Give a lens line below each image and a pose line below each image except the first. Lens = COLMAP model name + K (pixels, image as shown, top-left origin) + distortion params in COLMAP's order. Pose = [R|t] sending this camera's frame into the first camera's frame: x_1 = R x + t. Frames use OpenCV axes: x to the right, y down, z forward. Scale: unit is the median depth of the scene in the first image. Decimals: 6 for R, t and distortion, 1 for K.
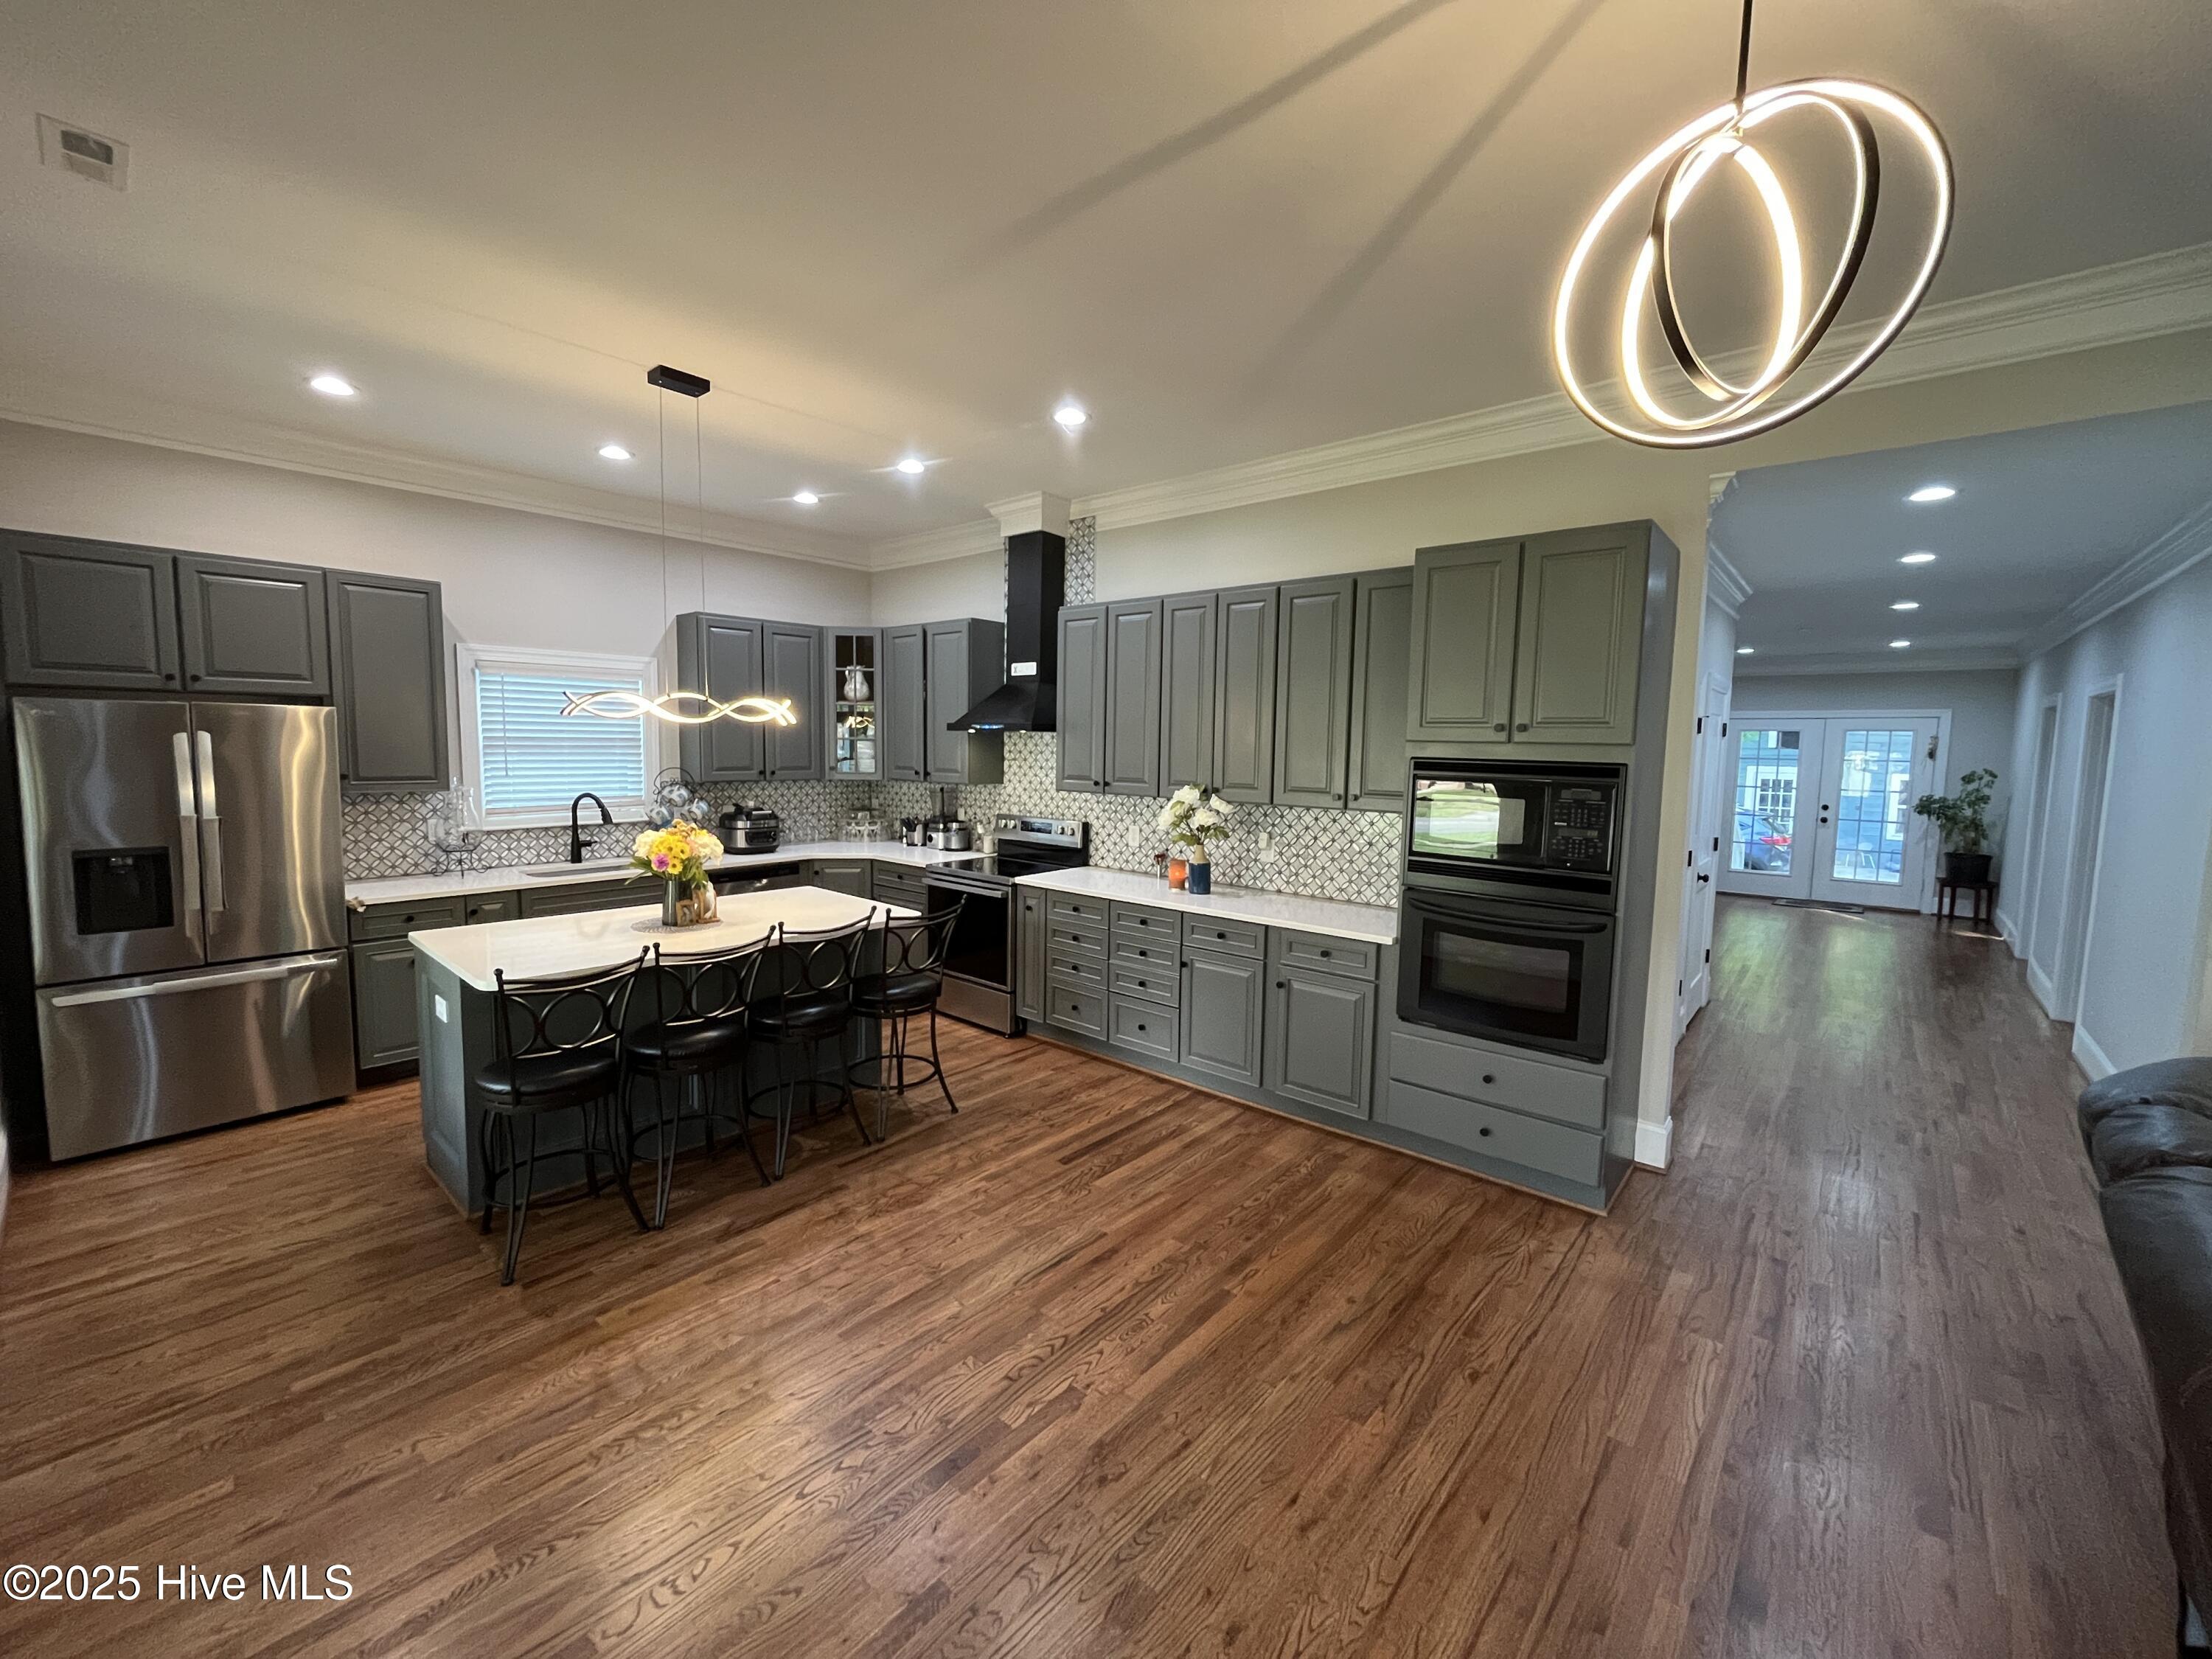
lens RADIAL K [[893.6, 0, 1104.3], [0, 893.6, 822.4], [0, 0, 1]] dist [-0.001275, -0.000780]
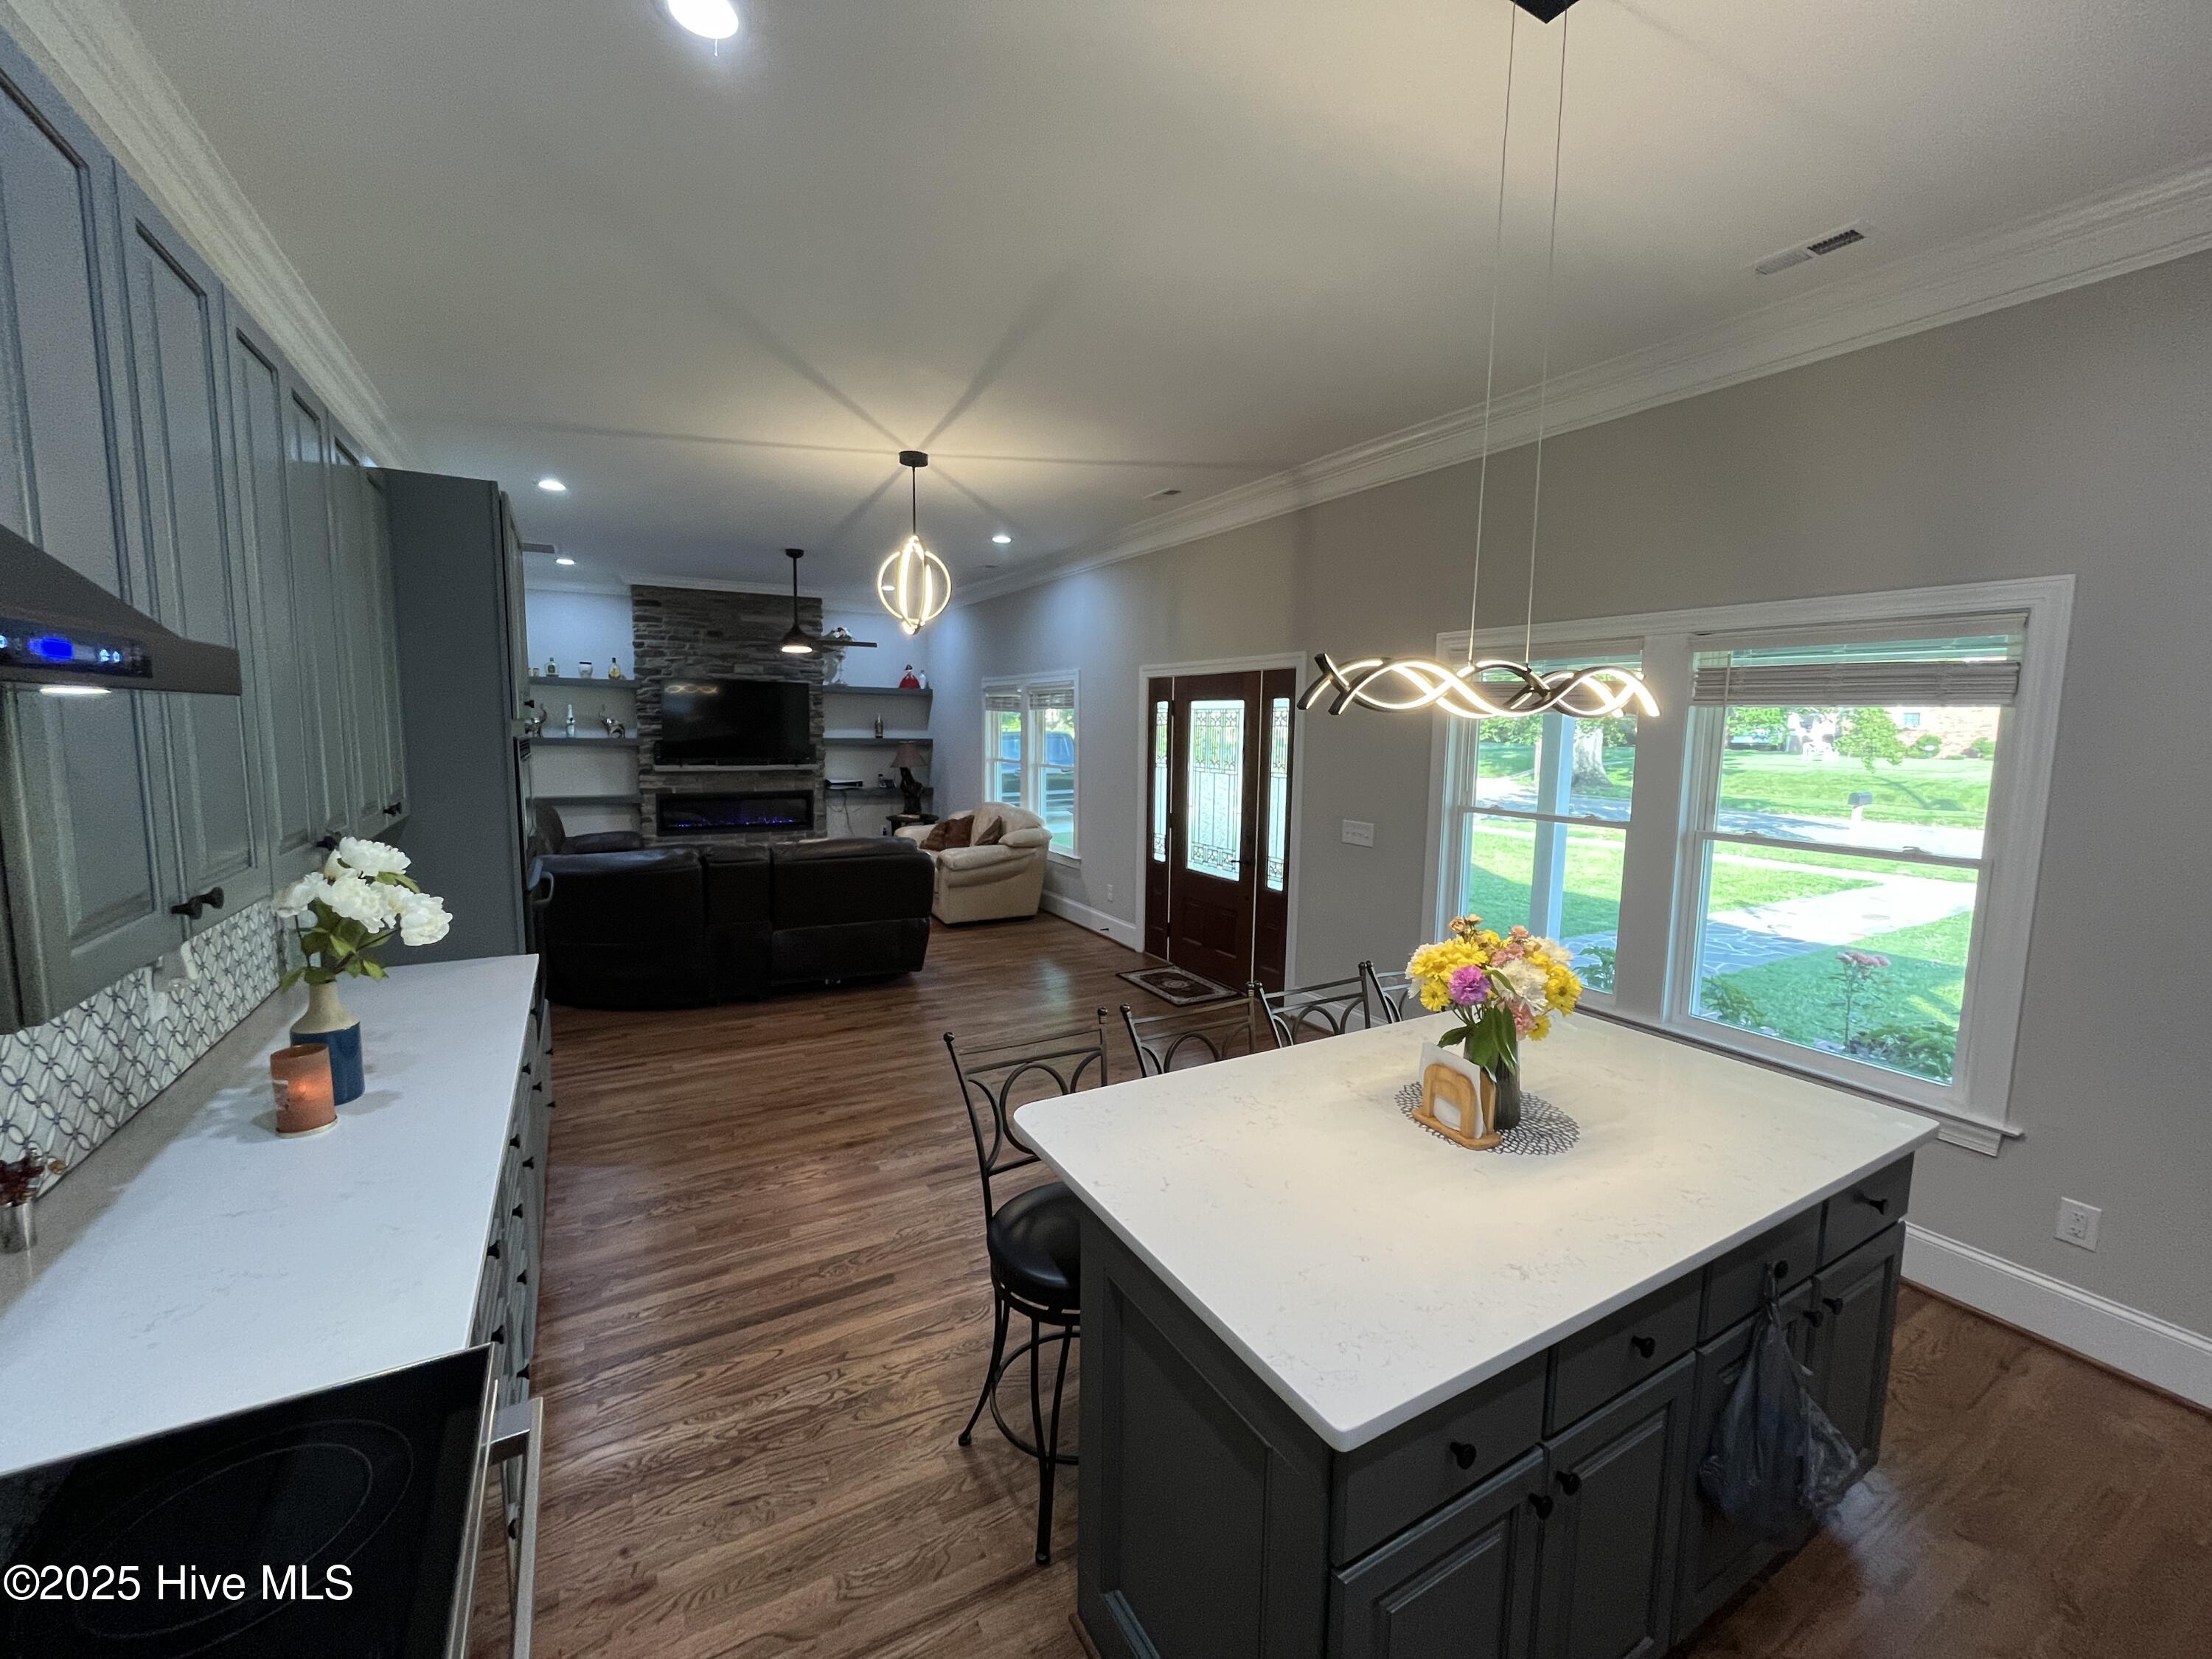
lens RADIAL K [[893.6, 0, 1108.3], [0, 893.6, 827.2], [0, 0, 1]] dist [-0.001275, -0.000780]
pose [[-0.944048, -0.069303, 0.322443, -0.359323], [-0.001368, 0.978487, 0.206303, -0.128630], [-0.329804, 0.194319, -0.923834, 1.270674]]
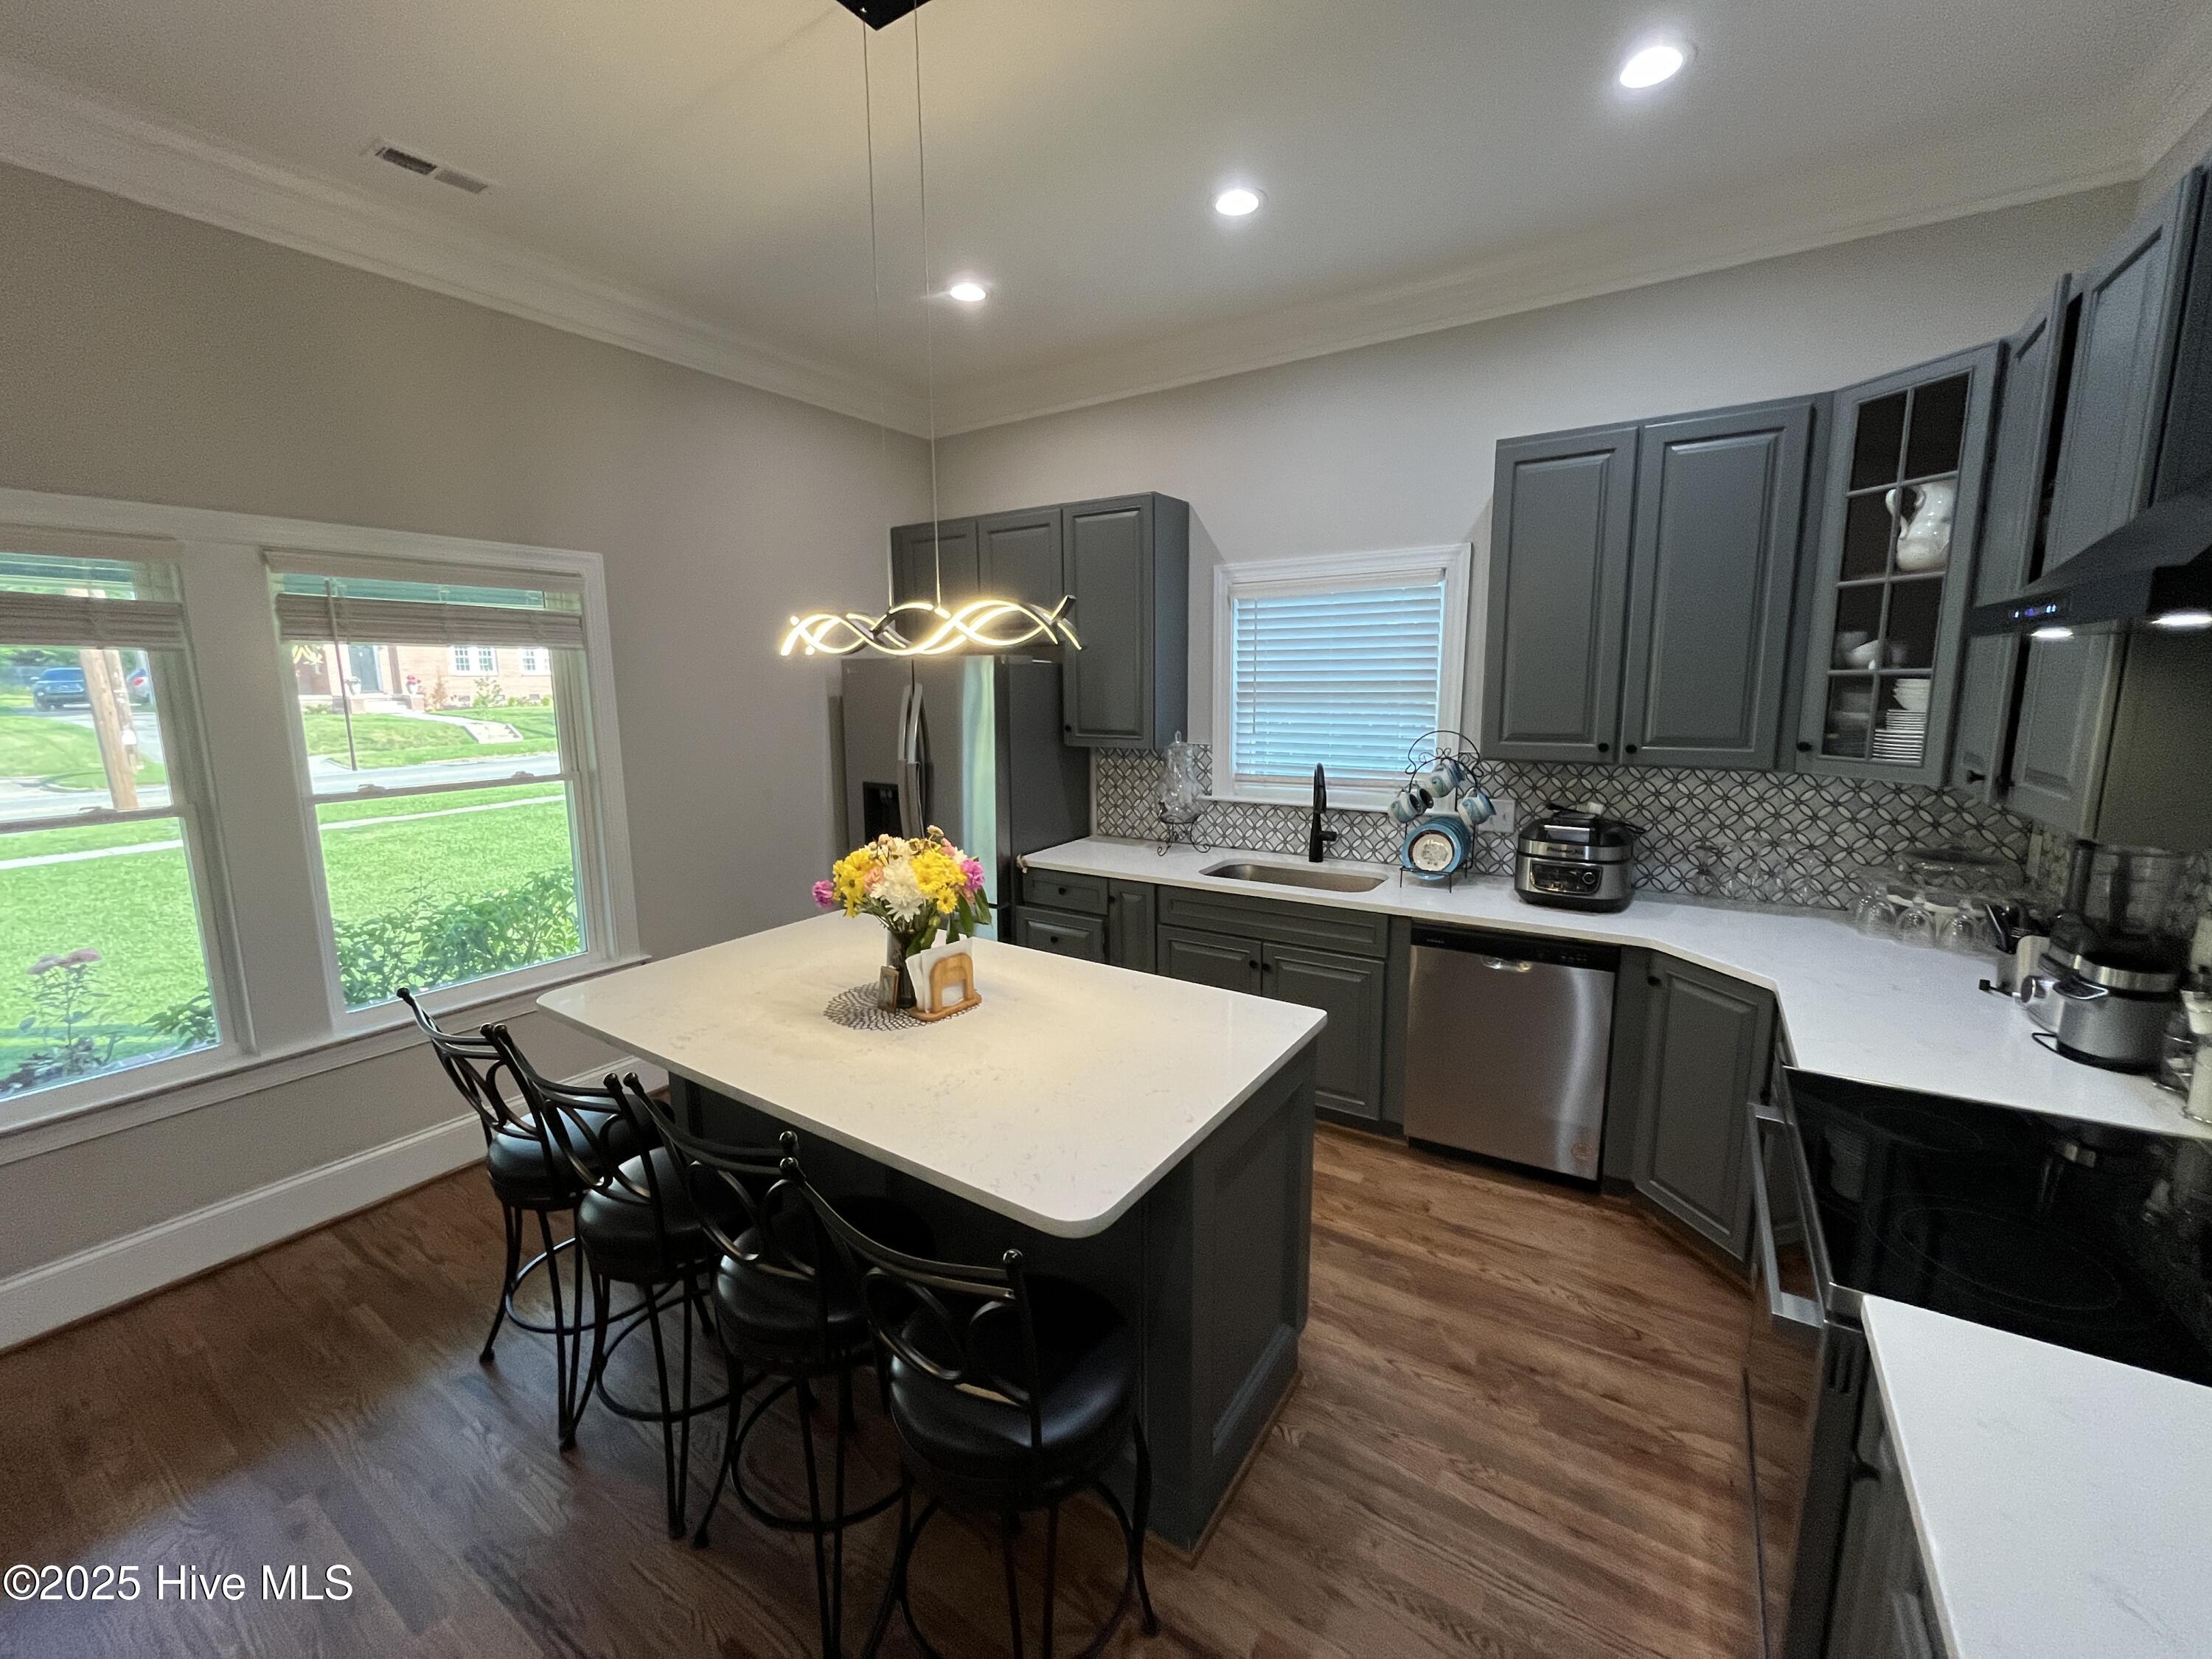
lens RADIAL K [[893.6, 0, 1098.7], [0, 893.6, 819.5], [0, 0, 1]] dist [-0.001275, -0.000780]
pose [[0.125006, 0.138608, -0.982426, 0.087680], [-0.078288, 0.988484, 0.129501, -0.076936], [0.989062, 0.060723, 0.134418, 0.871733]]
